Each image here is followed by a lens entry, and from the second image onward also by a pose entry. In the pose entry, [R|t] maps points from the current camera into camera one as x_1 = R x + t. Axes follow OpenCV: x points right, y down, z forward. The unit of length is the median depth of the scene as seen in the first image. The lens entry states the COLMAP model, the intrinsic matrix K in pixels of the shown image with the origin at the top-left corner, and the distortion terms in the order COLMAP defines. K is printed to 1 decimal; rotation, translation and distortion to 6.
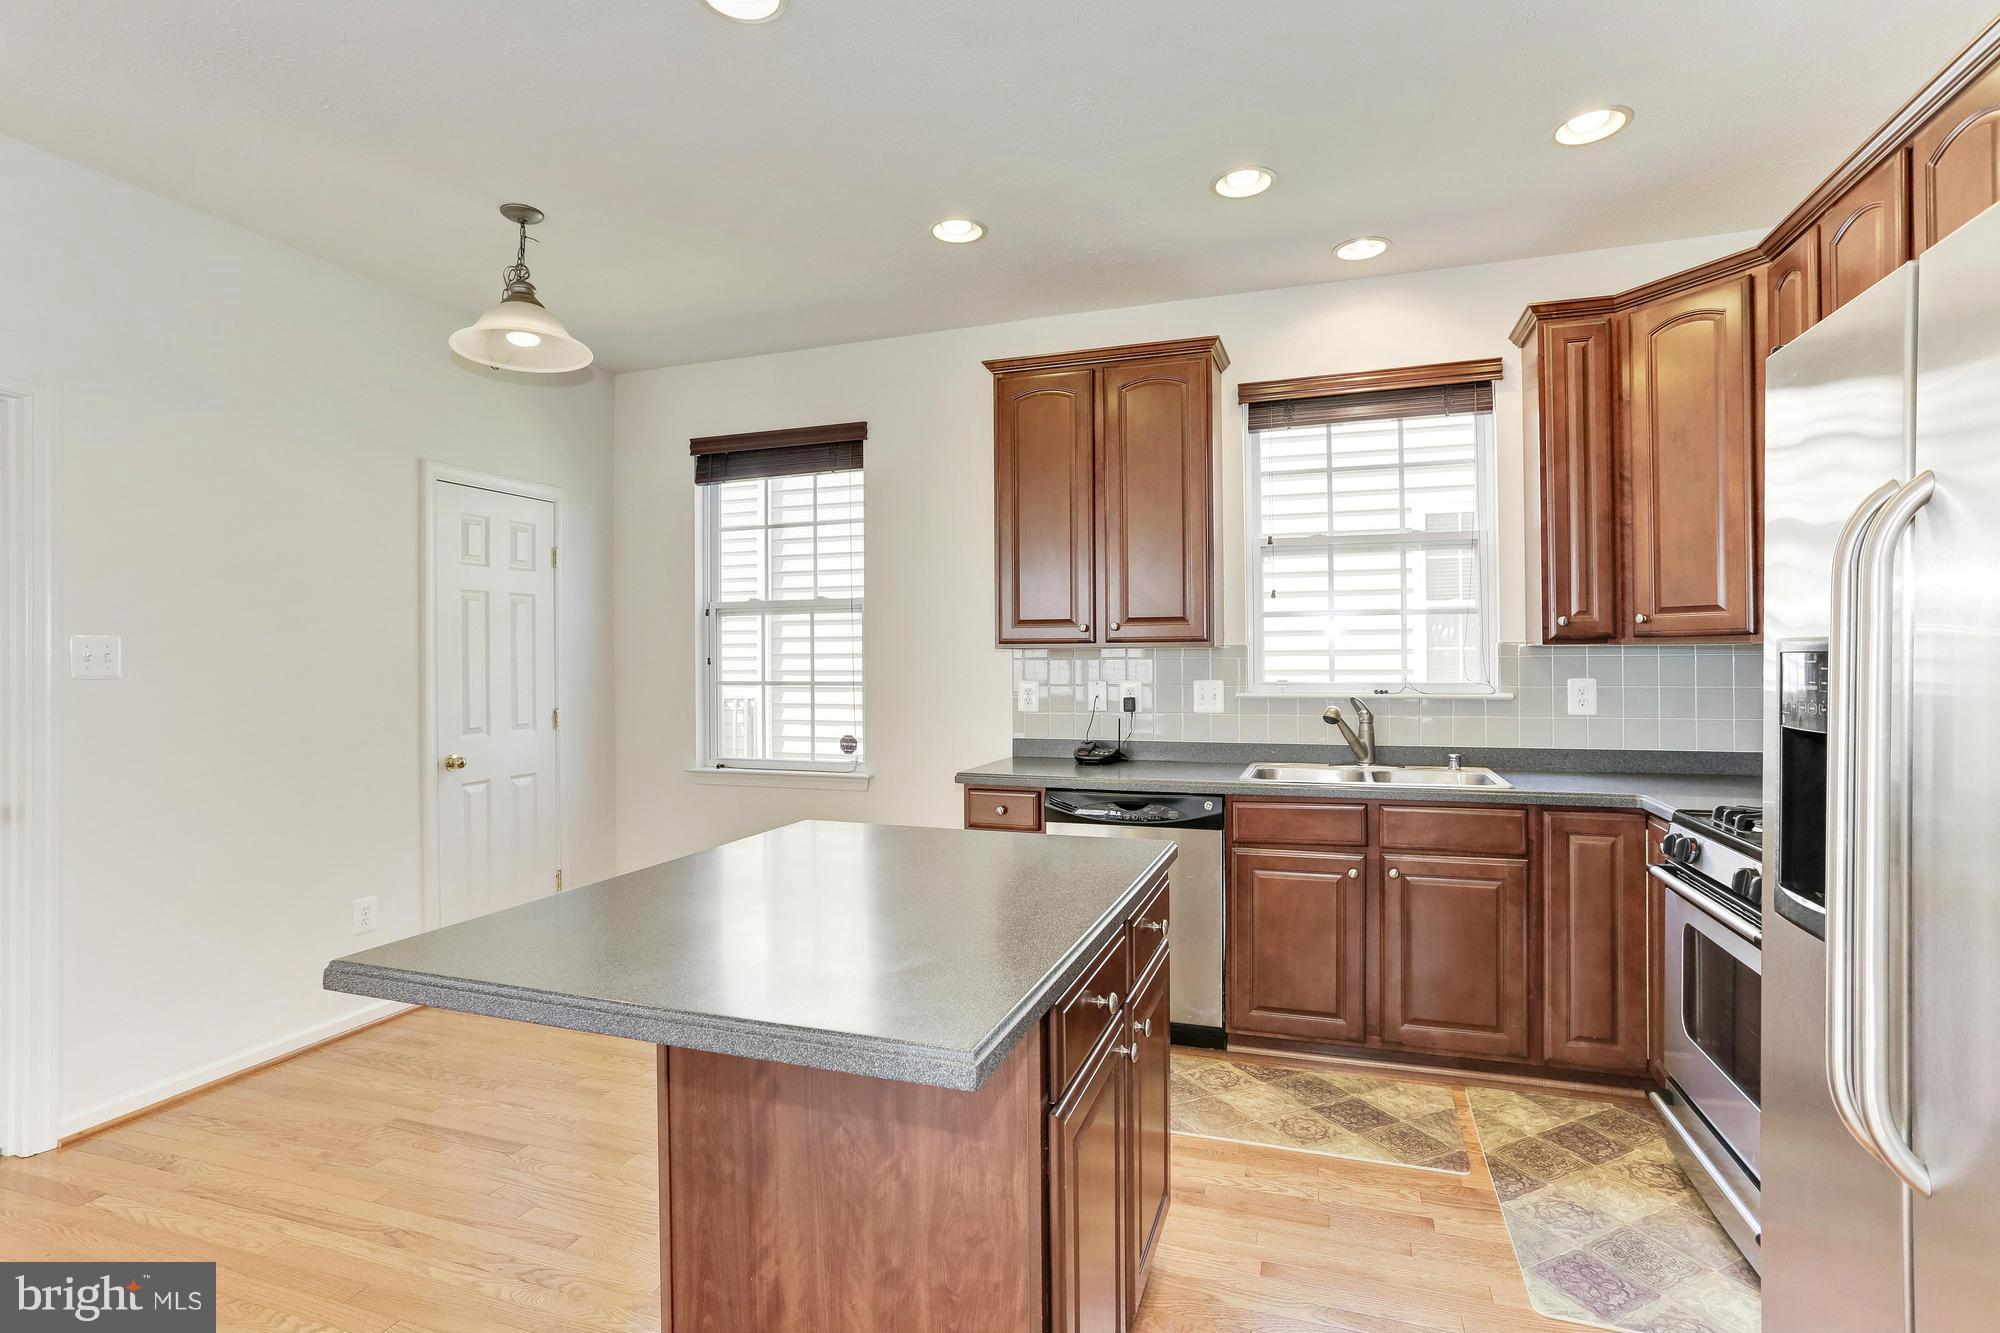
lens RADIAL K [[966.6, 0, 1004.6], [0, 966.6, 655.3], [0, 0, 1]] dist [-0.042896, 0.023157]
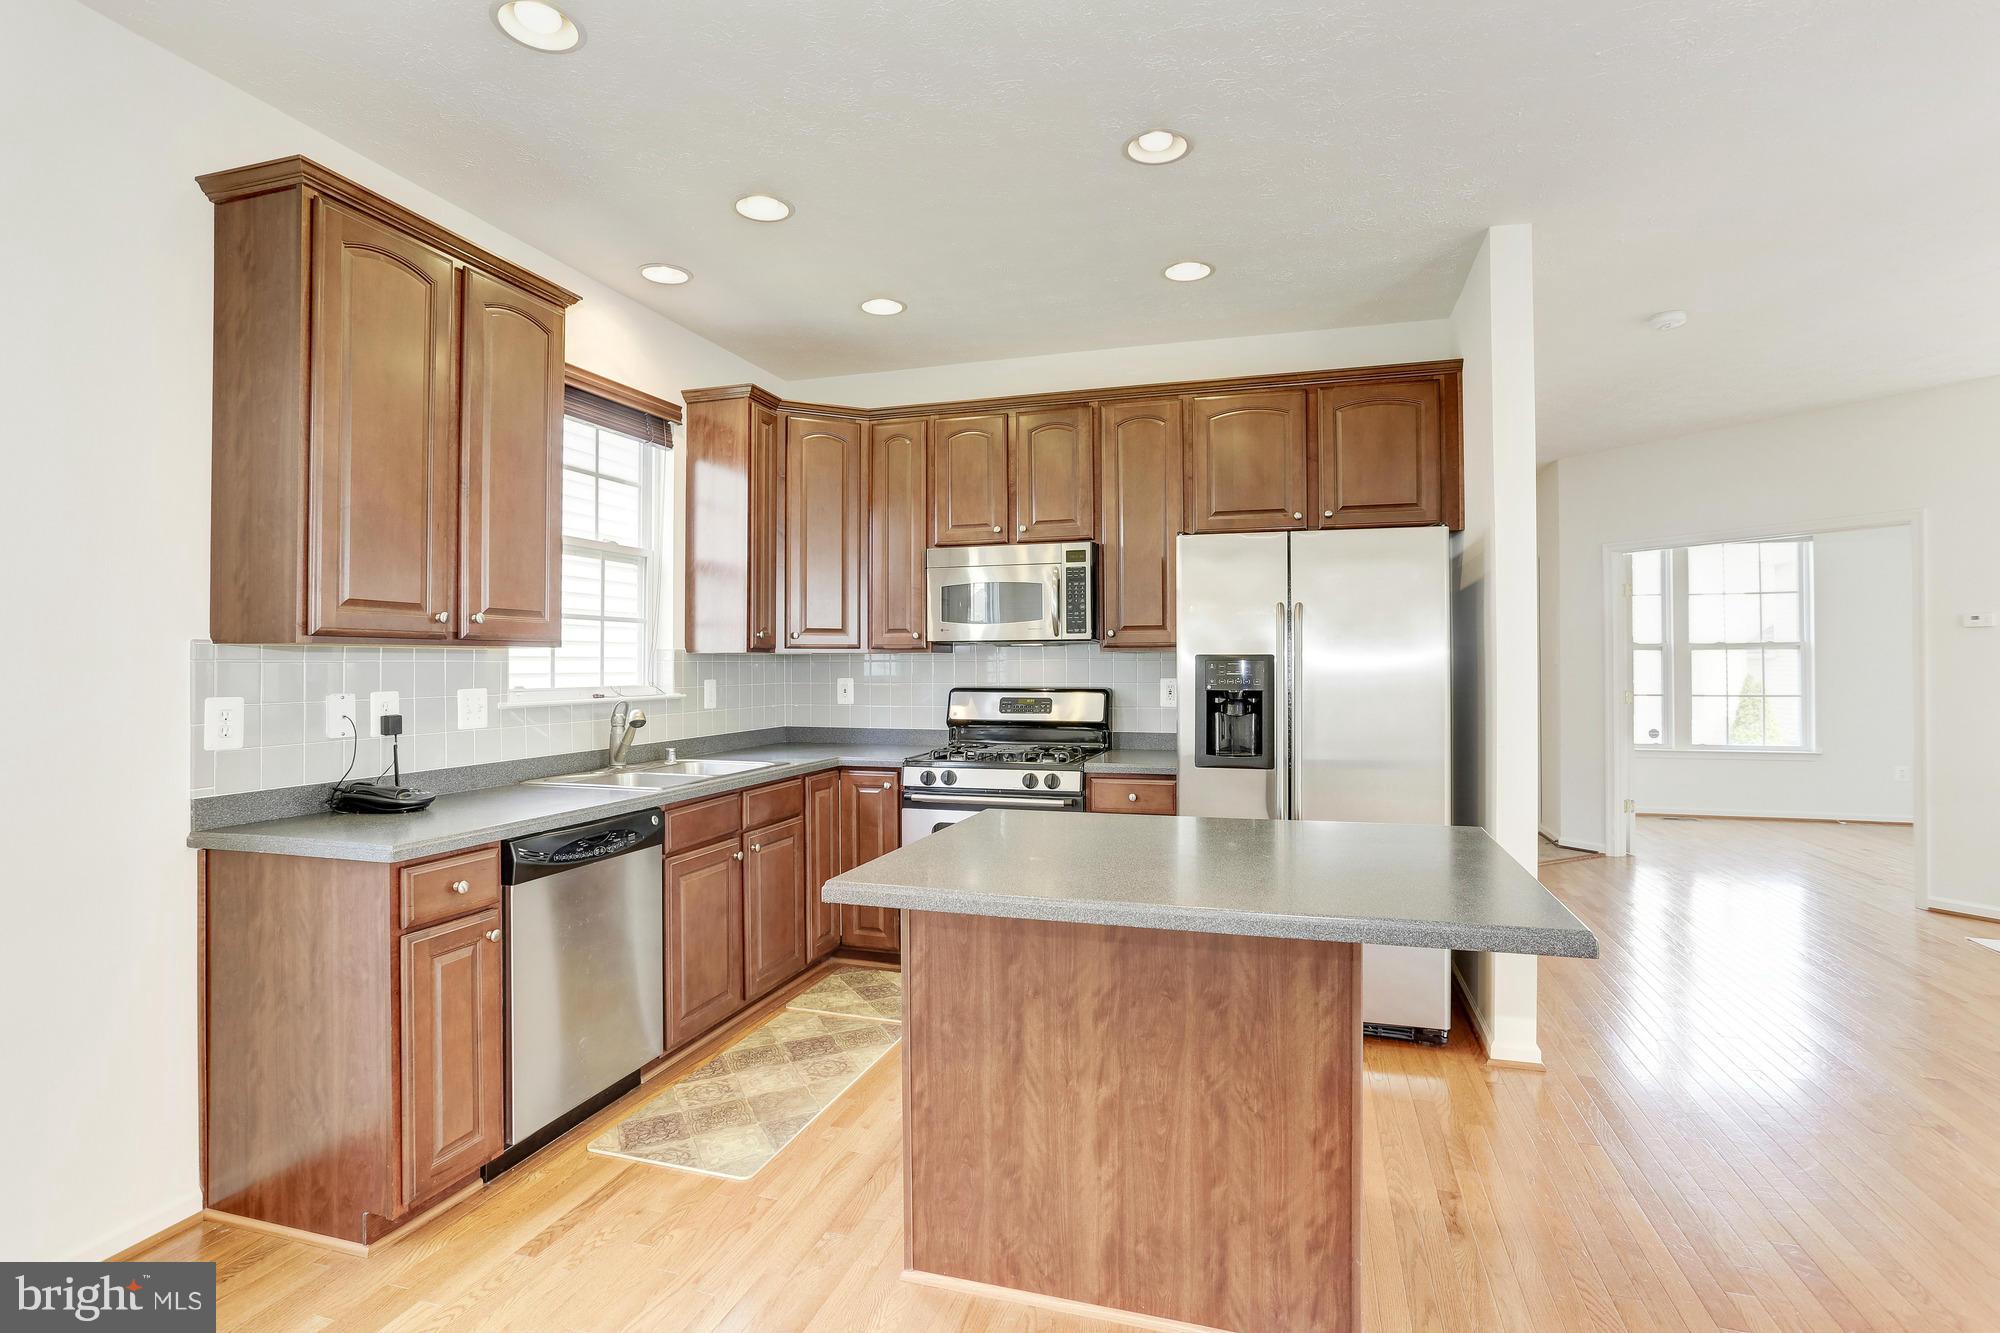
lens RADIAL K [[966.6, 0, 1001.0], [0, 966.6, 656.9], [0, 0, 1]] dist [-0.042896, 0.023157]
pose [[-0.029080, 0.012397, 0.999500, -0.713282], [-0.002832, 0.999918, -0.012484, 0.009570], [-0.999573, -0.003194, -0.029042, 0.686293]]
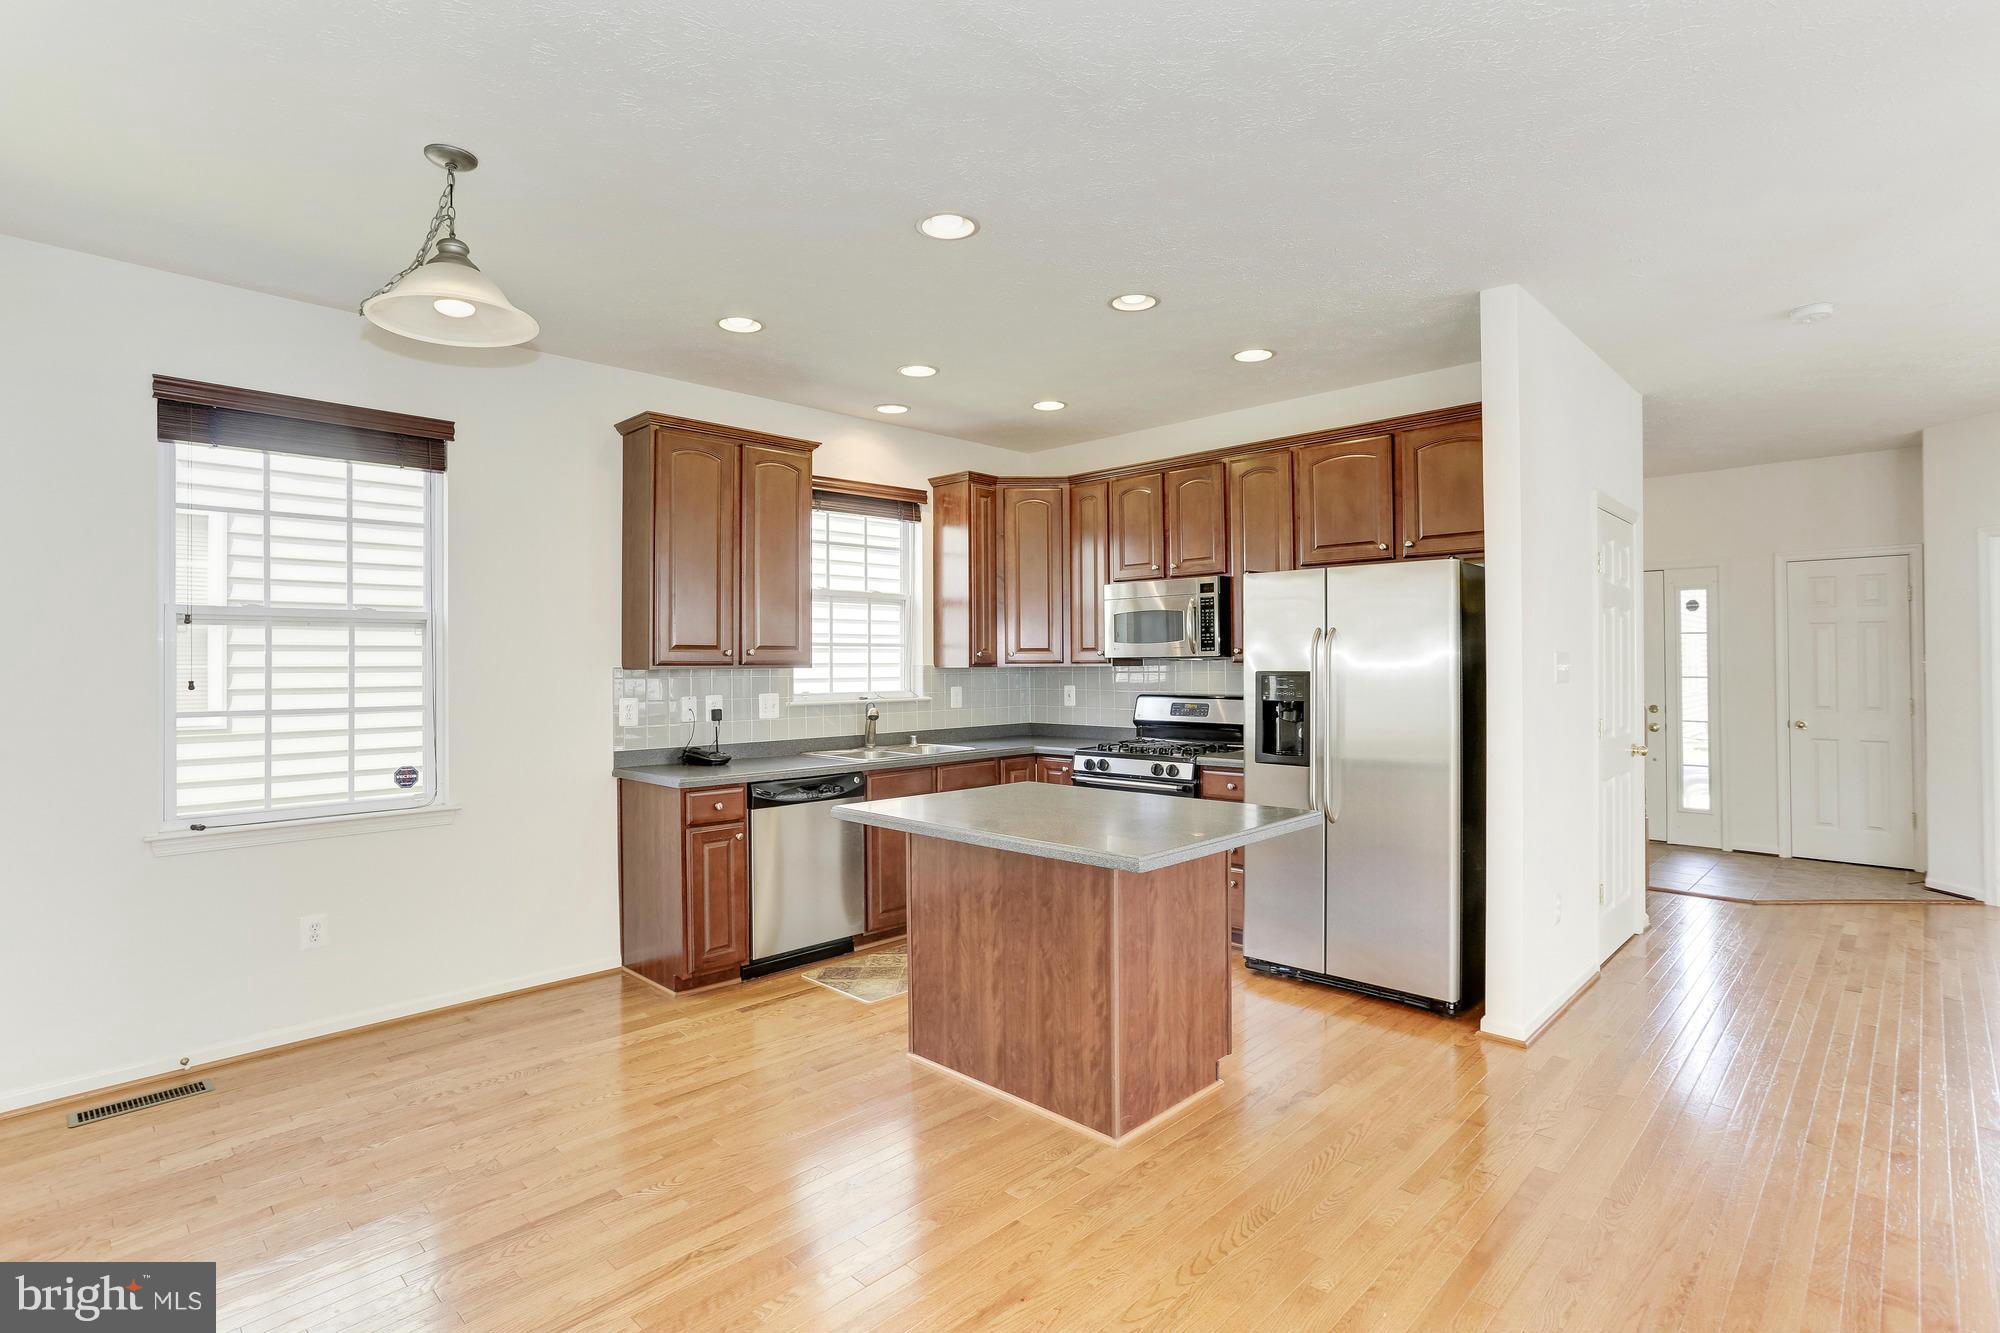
lens RADIAL K [[966.6, 0, 1001.1], [0, 966.6, 658.8], [0, 0, 1]] dist [-0.042896, 0.023157]
pose [[0.432321, 0.007921, 0.901685, -0.979577], [-0.000951, 0.999965, -0.008329, -0.012291], [-0.901719, 0.002743, 0.432314, 0.183276]]
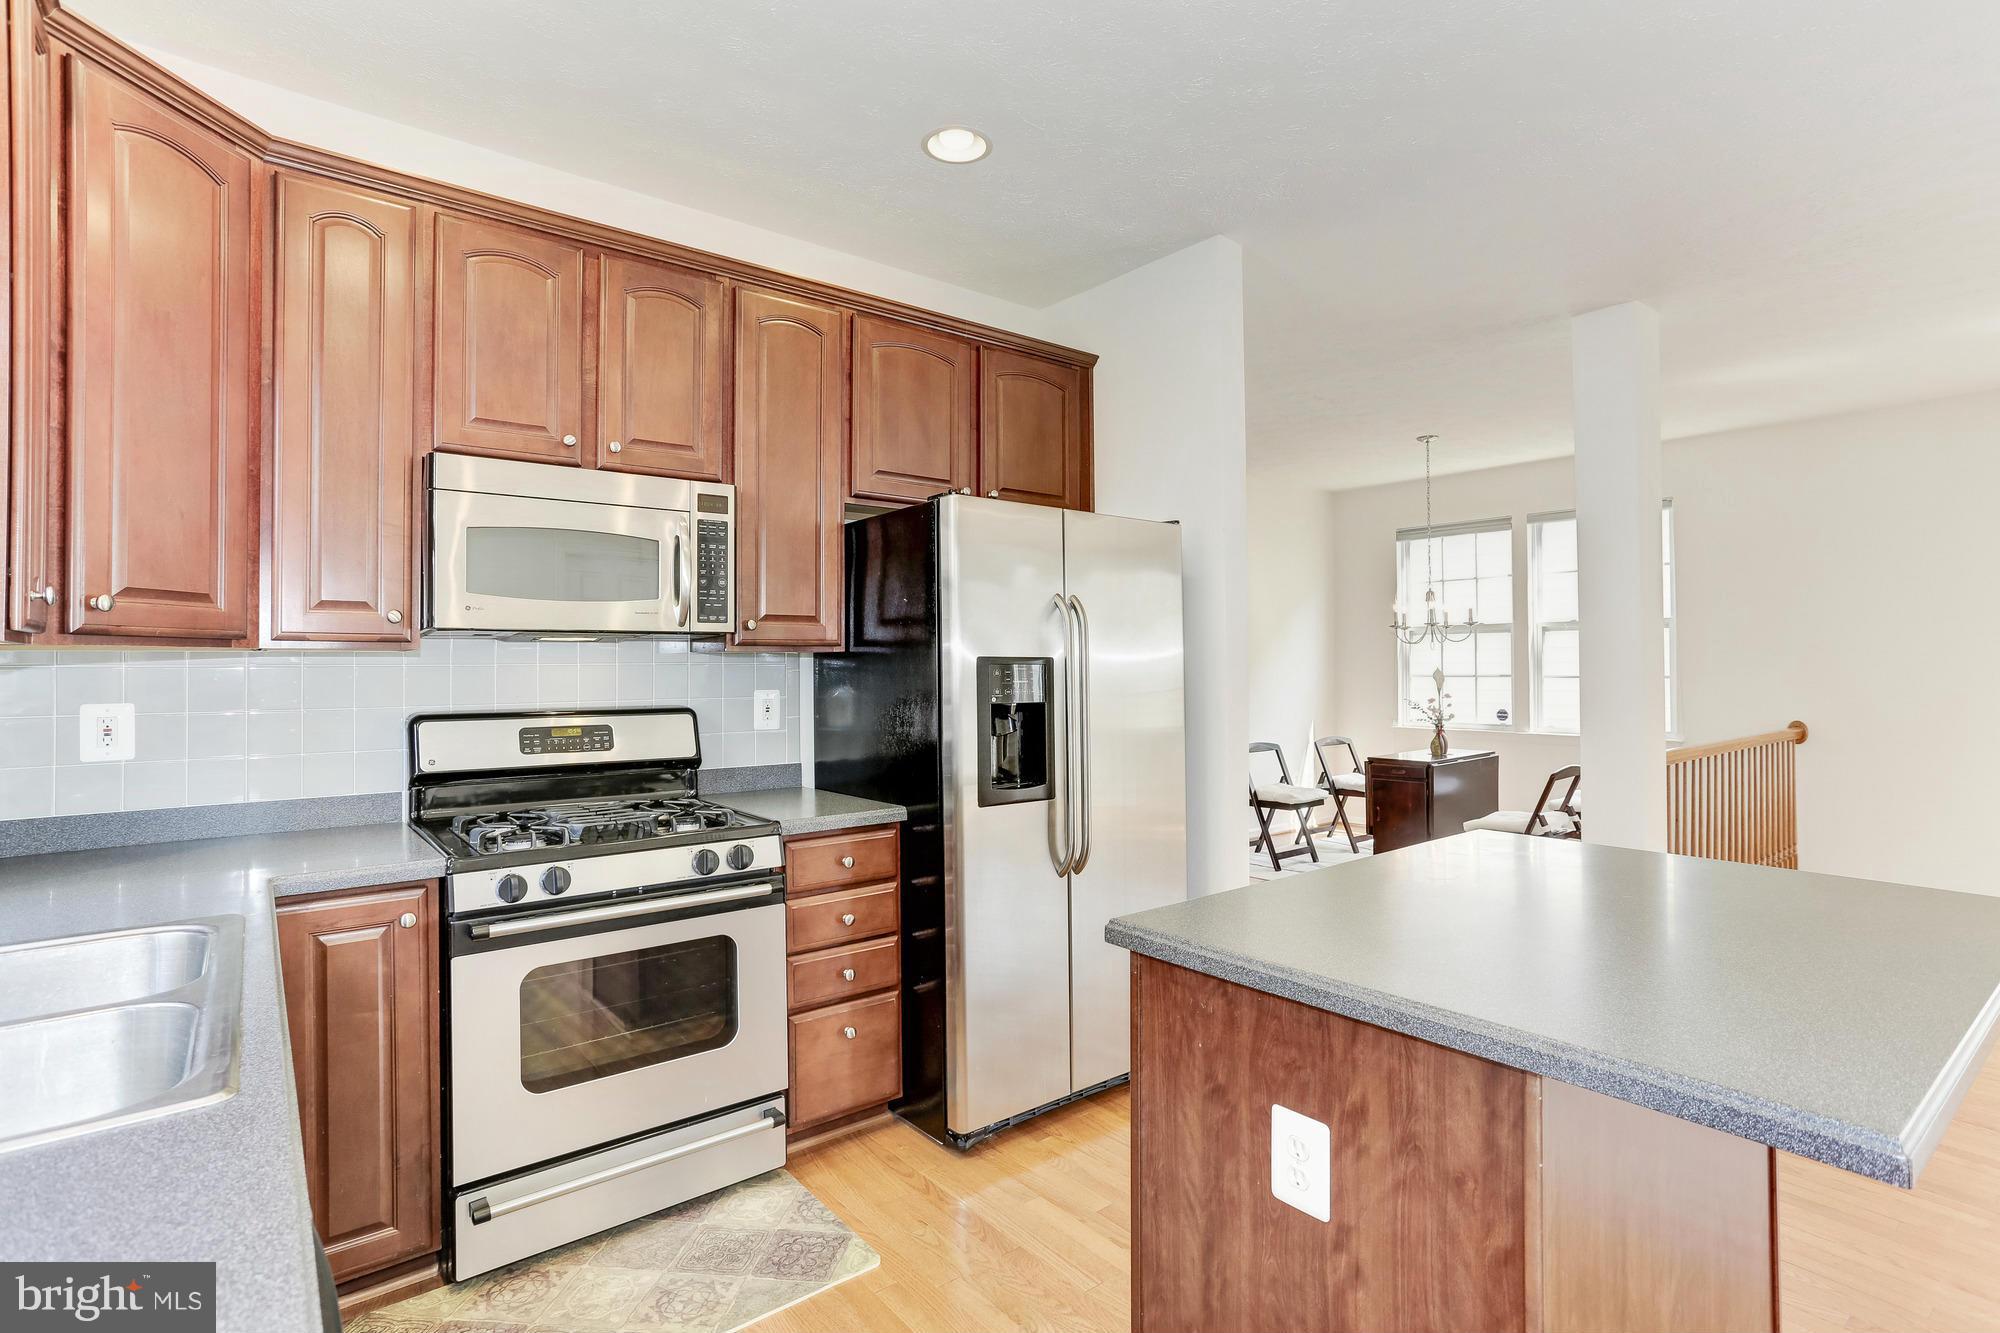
lens RADIAL K [[966.6, 0, 995.9], [0, 966.6, 656.2], [0, 0, 1]] dist [-0.042896, 0.023157]
pose [[-0.840492, 0.017282, 0.541548, -0.094071], [0.007695, 0.999771, -0.019962, 0.009346], [-0.541769, -0.012611, -0.840433, 1.106232]]
